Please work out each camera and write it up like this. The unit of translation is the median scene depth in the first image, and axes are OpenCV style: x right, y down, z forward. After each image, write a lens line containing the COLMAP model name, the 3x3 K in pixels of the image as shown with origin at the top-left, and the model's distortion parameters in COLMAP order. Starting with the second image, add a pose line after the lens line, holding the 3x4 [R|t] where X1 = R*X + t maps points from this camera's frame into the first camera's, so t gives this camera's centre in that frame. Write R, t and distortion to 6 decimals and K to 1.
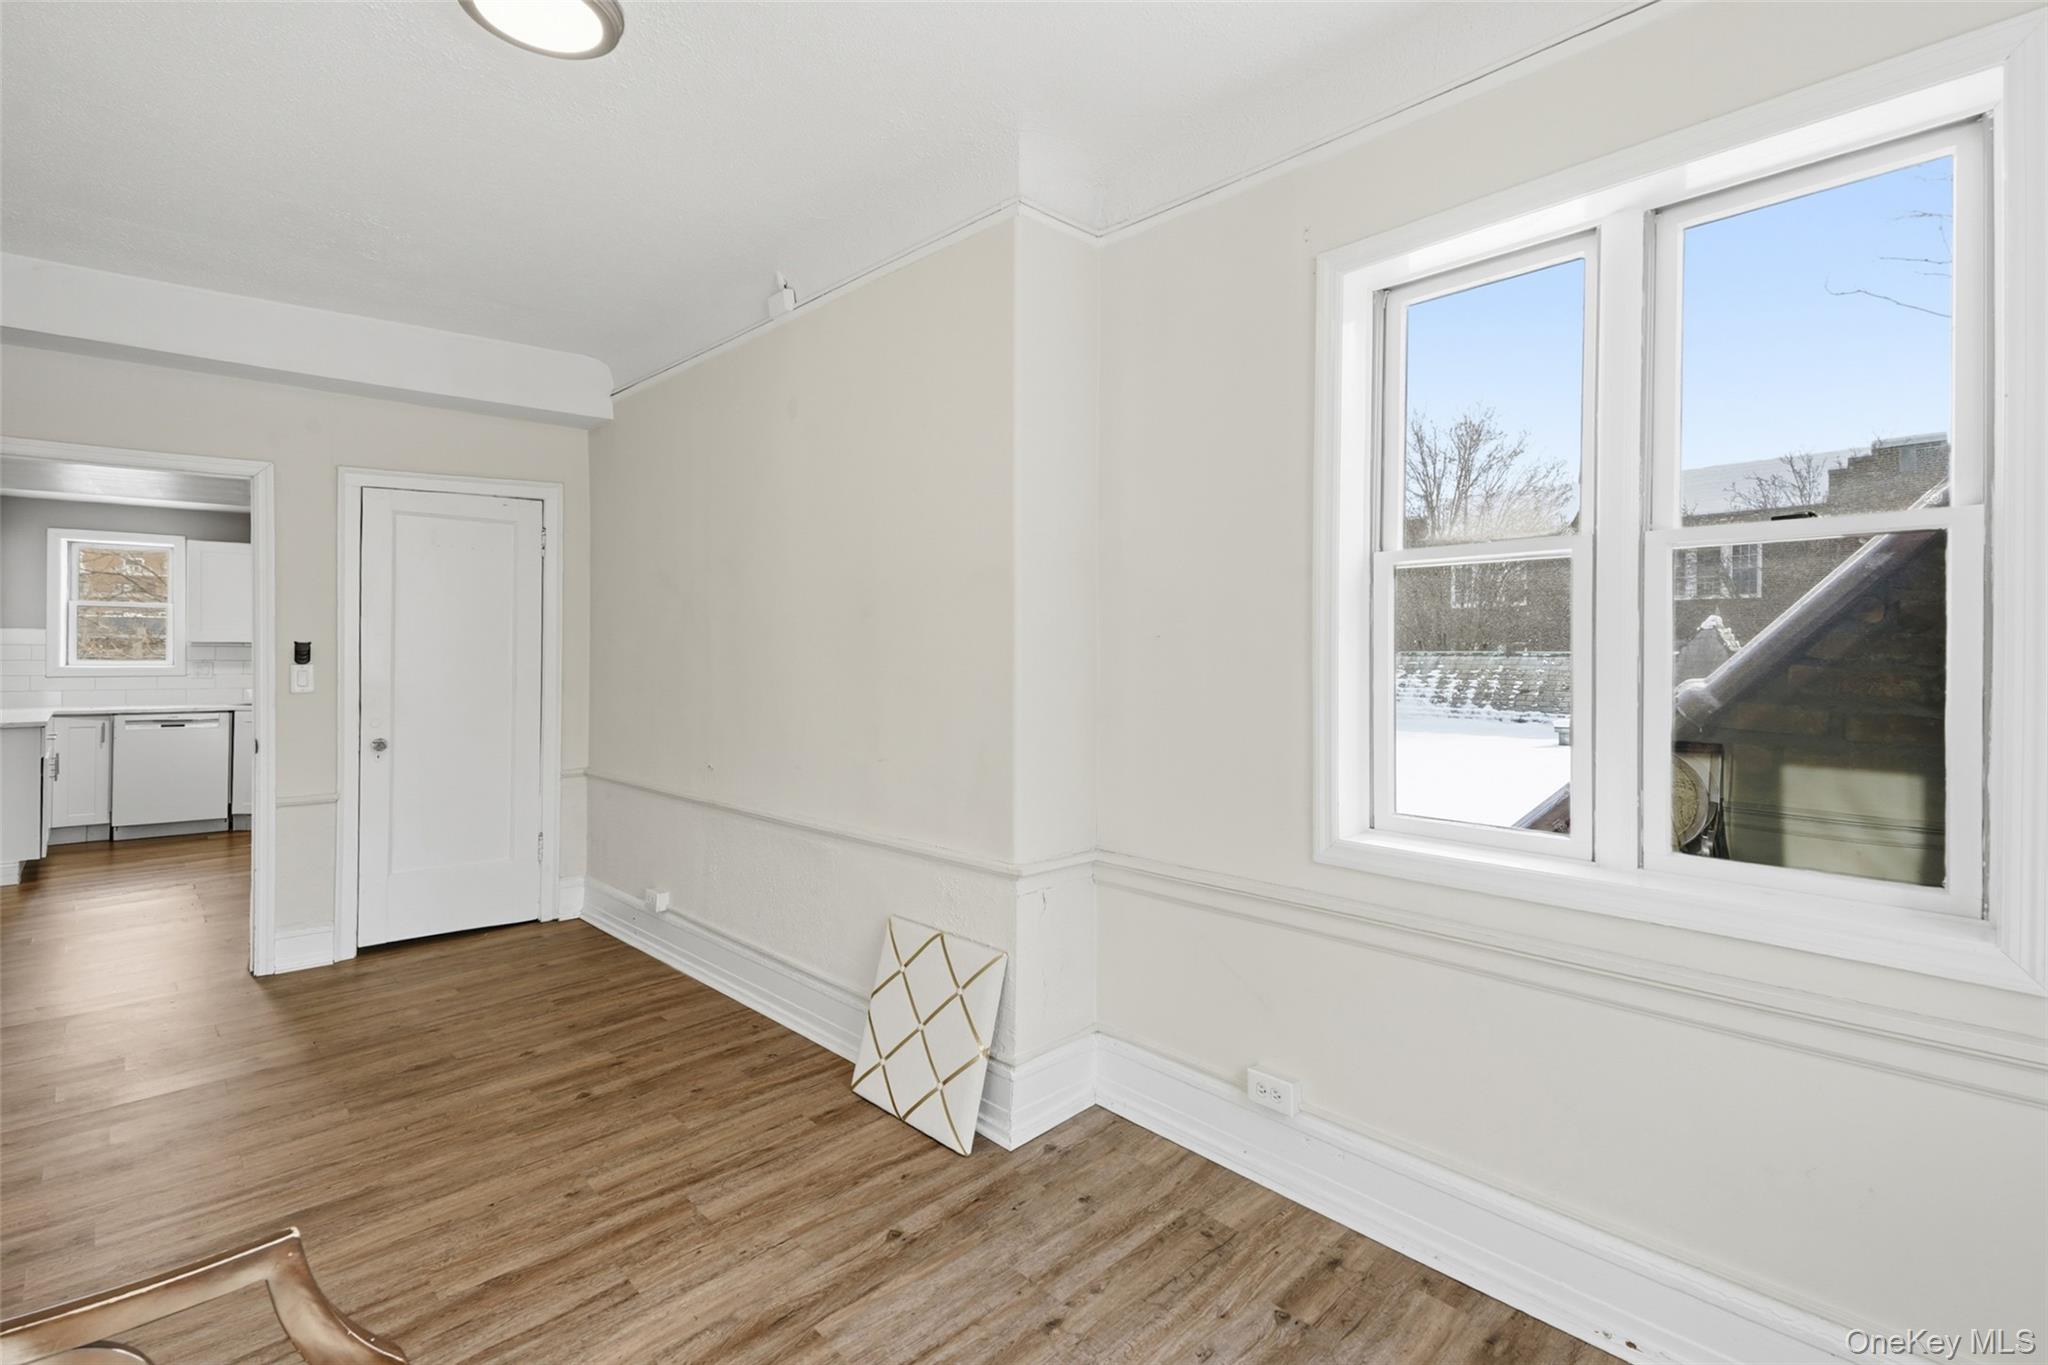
lens RADIAL K [[907.2, 0, 1024.0], [0, 907.2, 682.5], [0, 0, 1]] dist [0.000871, -0.000094]
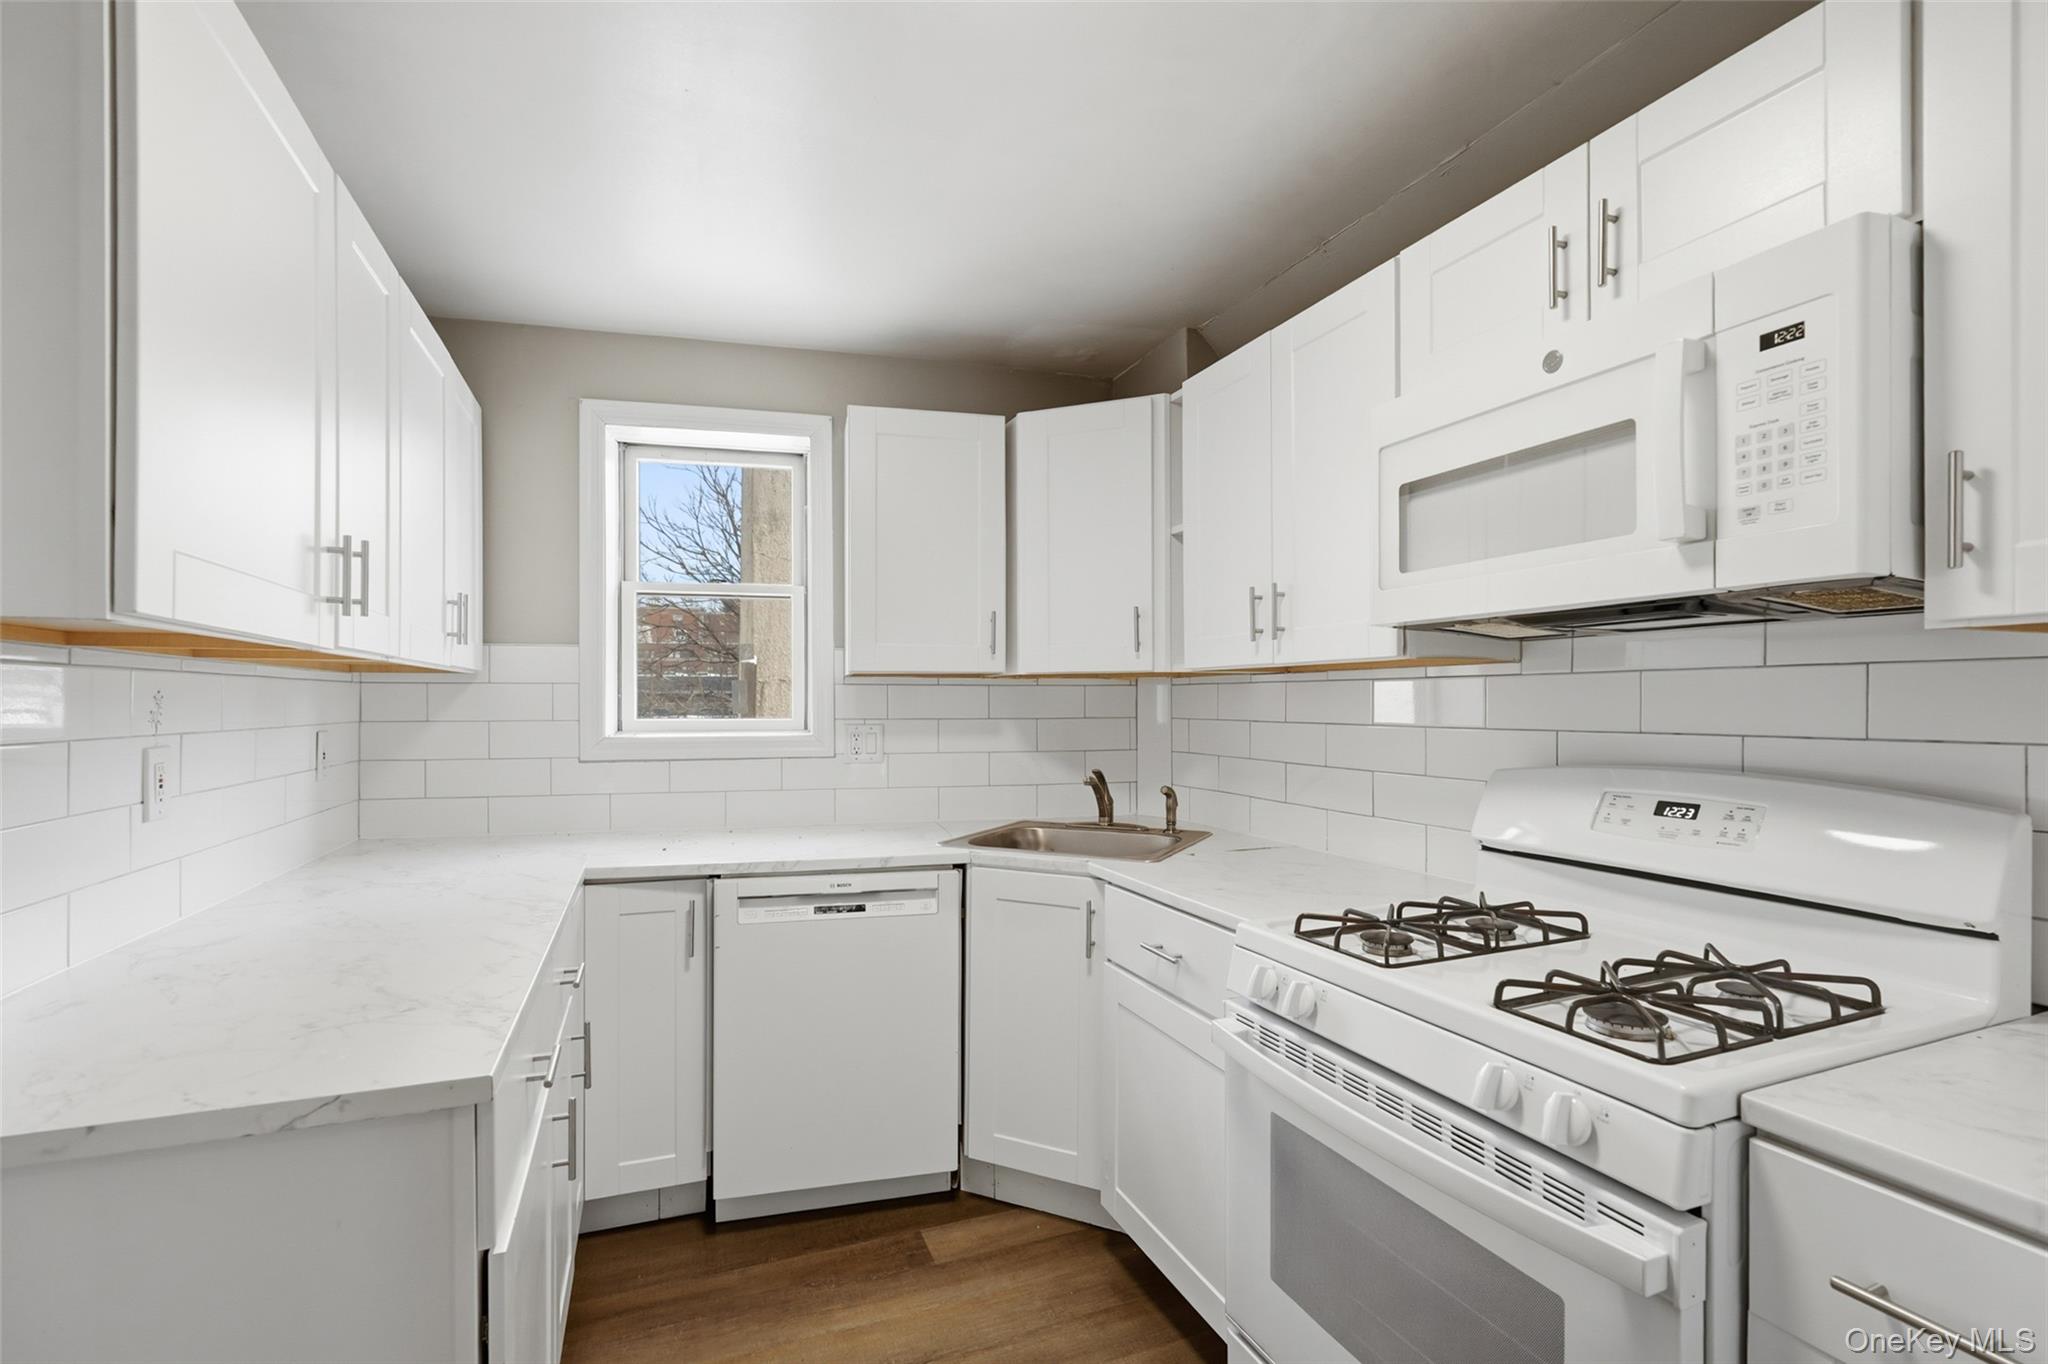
lens RADIAL K [[881.1, 0, 1020.4], [0, 881.1, 748.5], [0, 0, 1]] dist [0.001474, 0.000153]
pose [[0.917798, 0.015594, -0.396742, -0.750069], [-0.005215, 0.999616, 0.027225, -0.024076], [0.397014, -0.022919, 0.917526, 0.726858]]
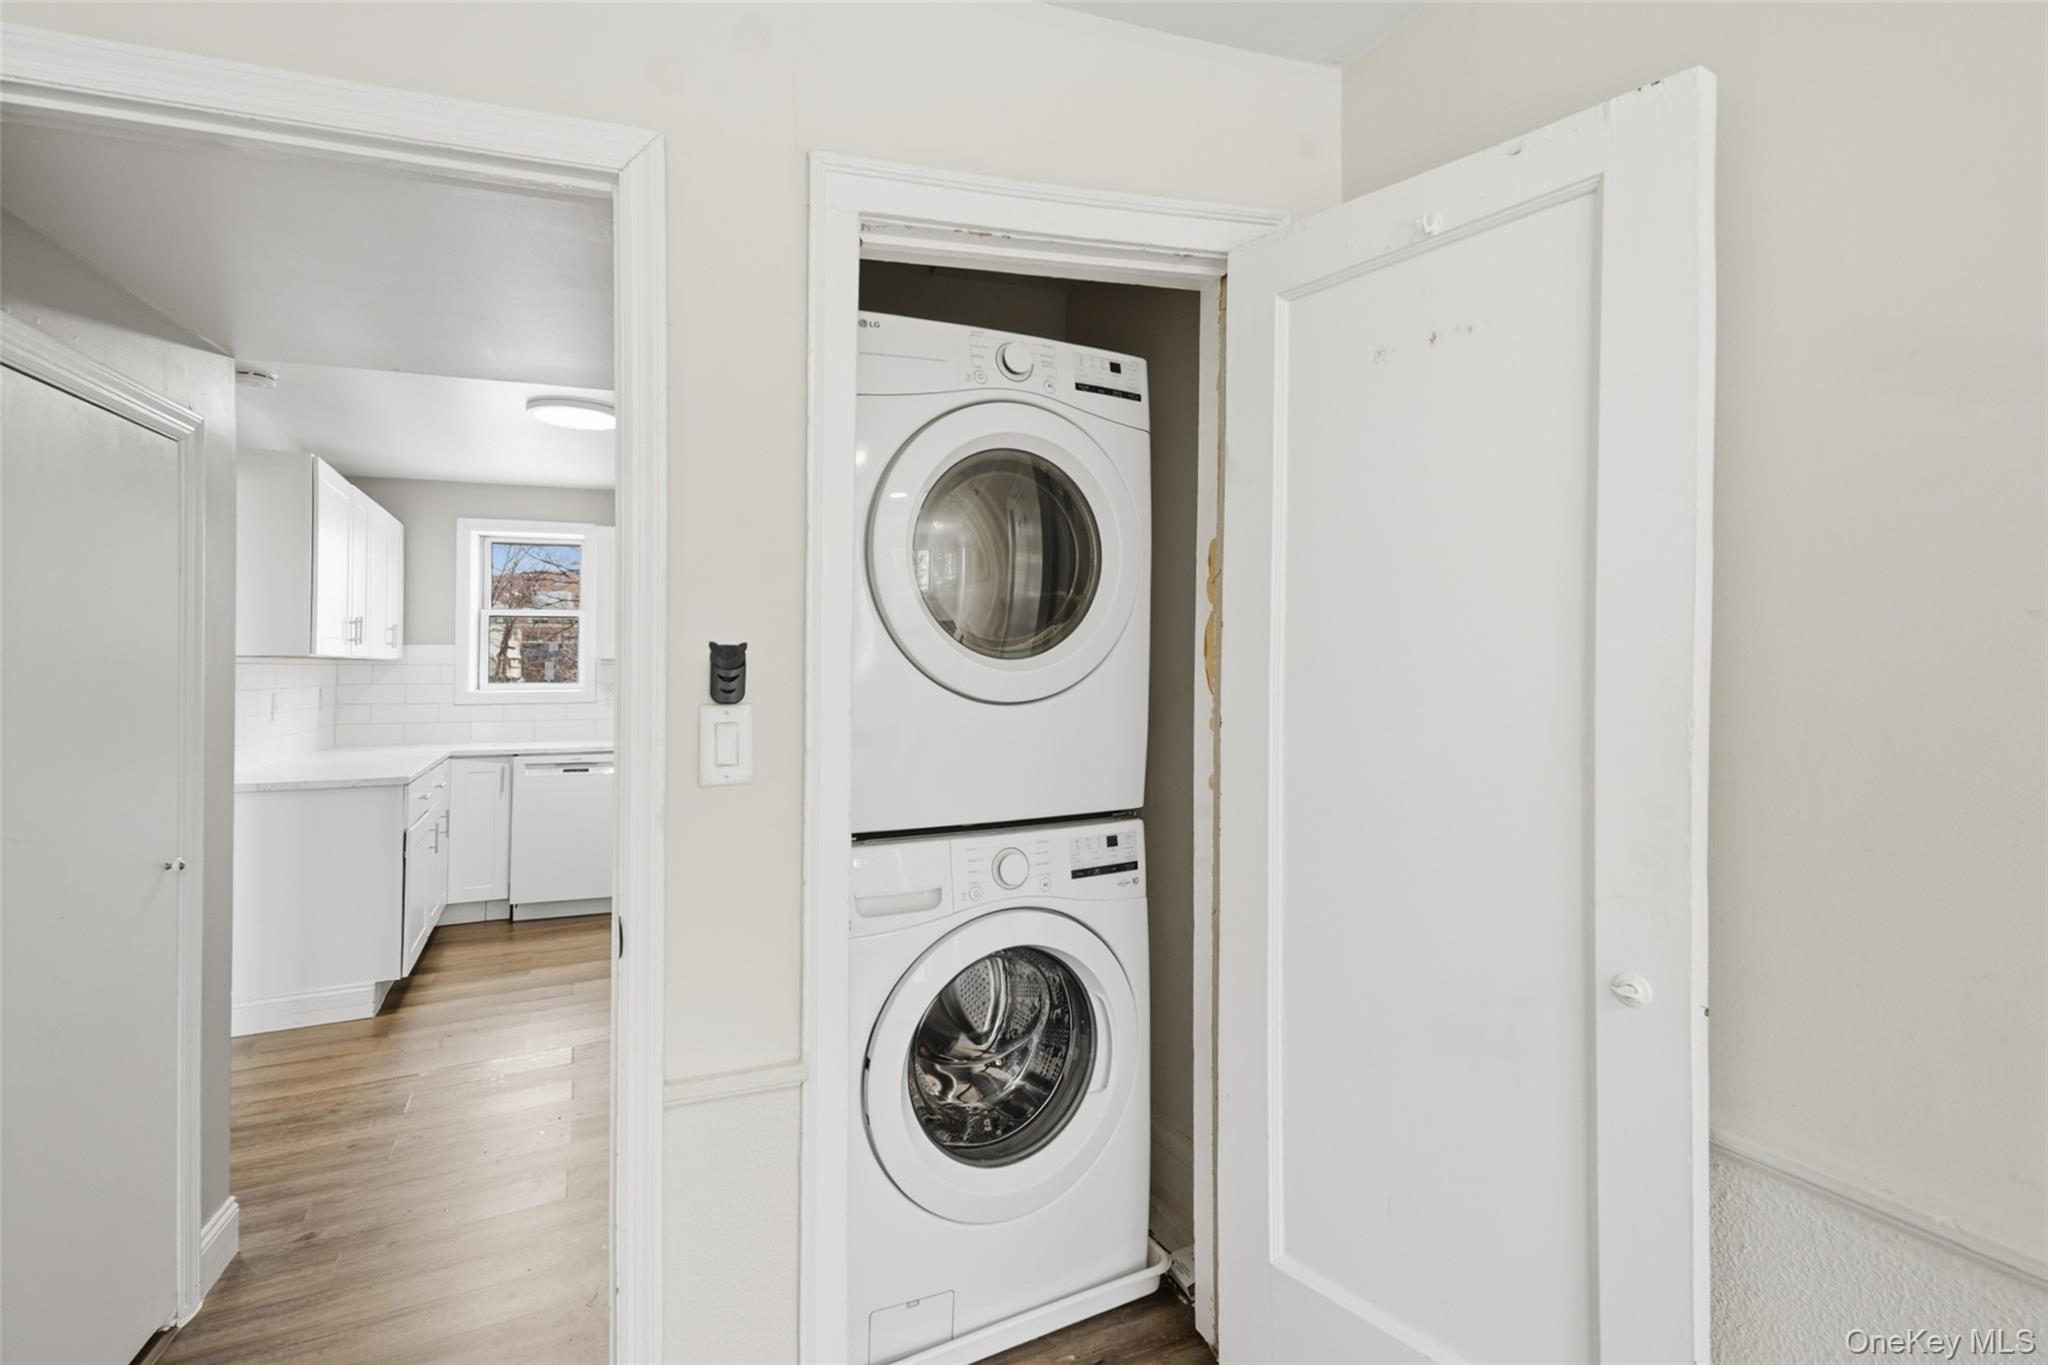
lens RADIAL K [[907.2, 0, 1024.0], [0, 907.2, 682.5], [0, 0, 1]] dist [0.000871, -0.000094]
pose [[0.941033, -0.005590, -0.338267, -0.343388], [0.001168, 0.999911, -0.013274, -0.014456], [0.338312, 0.012097, 0.940956, 0.427959]]
